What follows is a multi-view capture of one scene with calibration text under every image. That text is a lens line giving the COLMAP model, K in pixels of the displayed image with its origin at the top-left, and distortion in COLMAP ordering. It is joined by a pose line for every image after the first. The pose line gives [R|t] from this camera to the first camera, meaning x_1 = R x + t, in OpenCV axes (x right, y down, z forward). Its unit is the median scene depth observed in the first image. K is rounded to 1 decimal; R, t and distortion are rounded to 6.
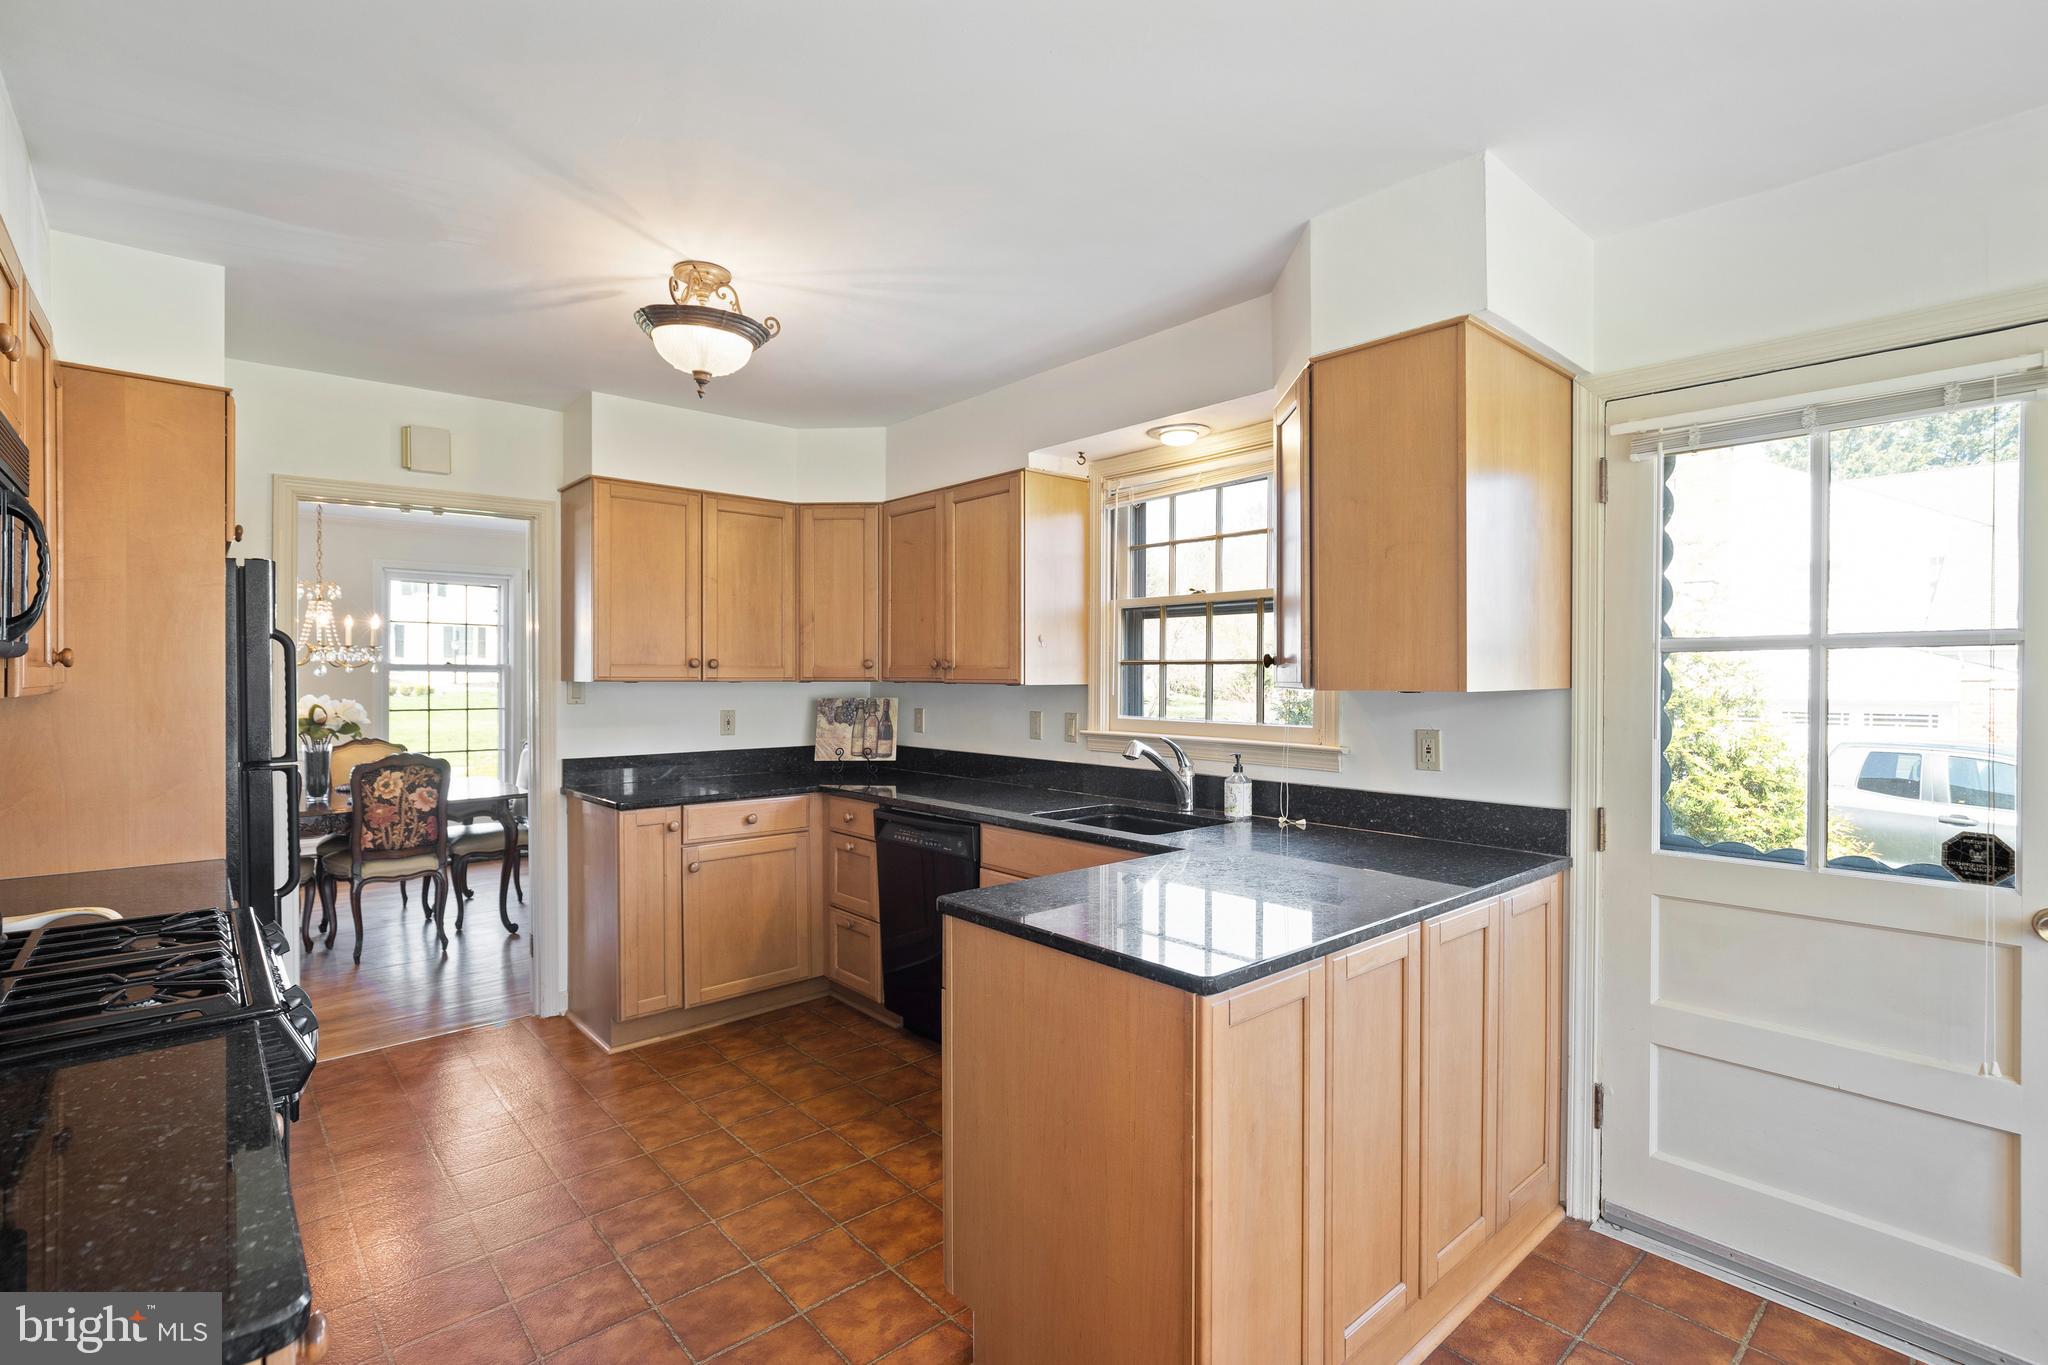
lens RADIAL K [[942.0, 0, 1027.5], [0, 942.0, 675.9], [0, 0, 1]] dist [-0.009269, 0.000906]
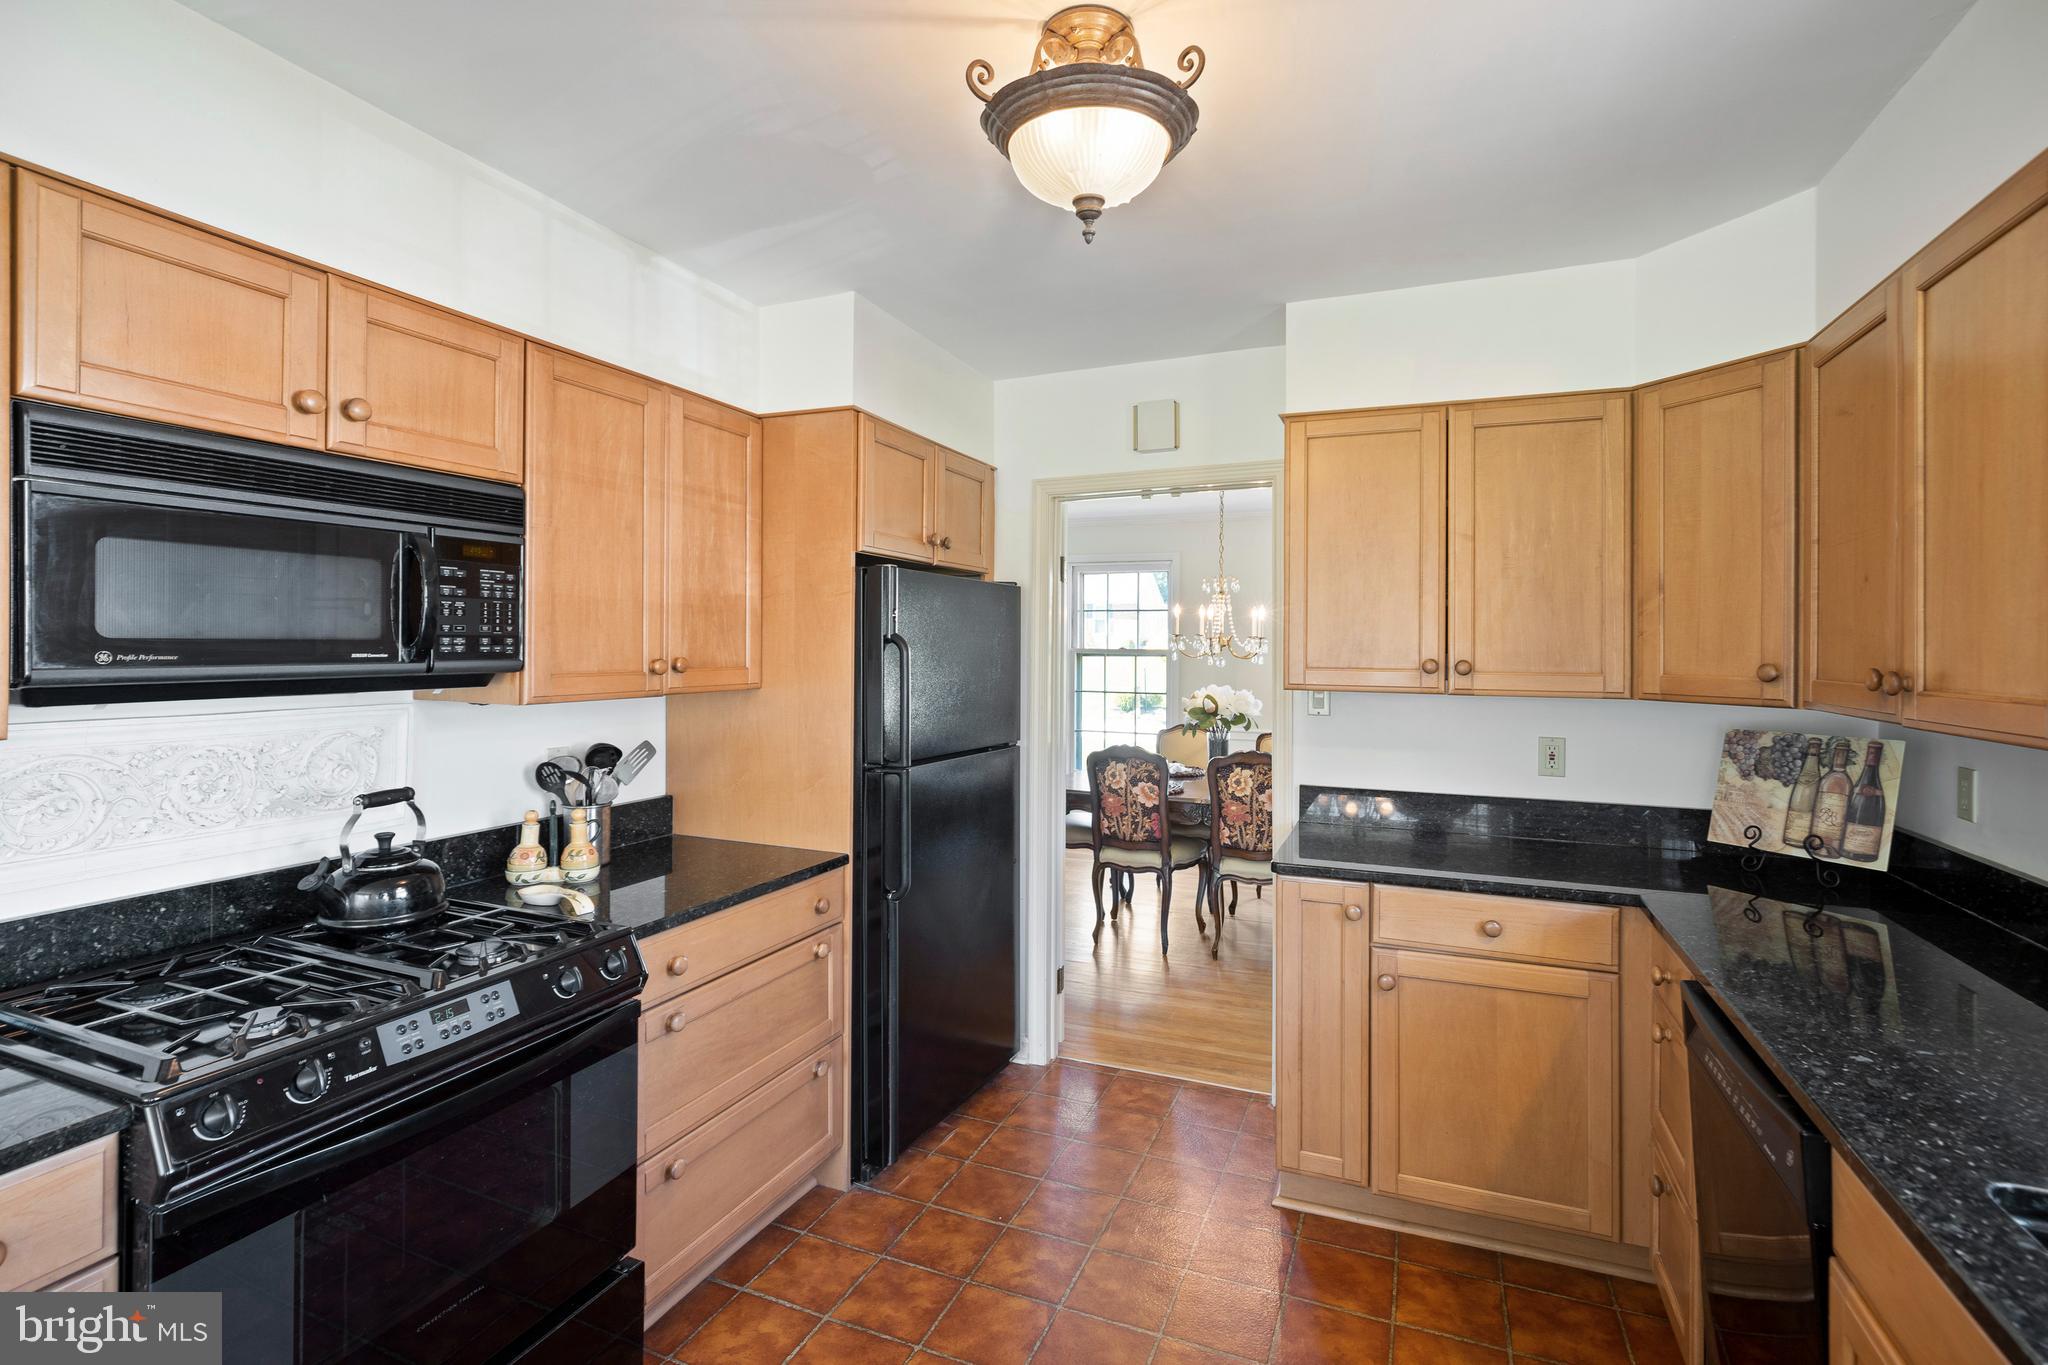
lens RADIAL K [[942.0, 0, 1036.7], [0, 942.0, 643.4], [0, 0, 1]] dist [-0.009269, 0.000906]
pose [[0.437197, -0.000479, -0.899366, 0.119930], [-0.009576, 0.999941, -0.005188, -0.024154], [0.899315, 0.010880, 0.437166, 0.477026]]
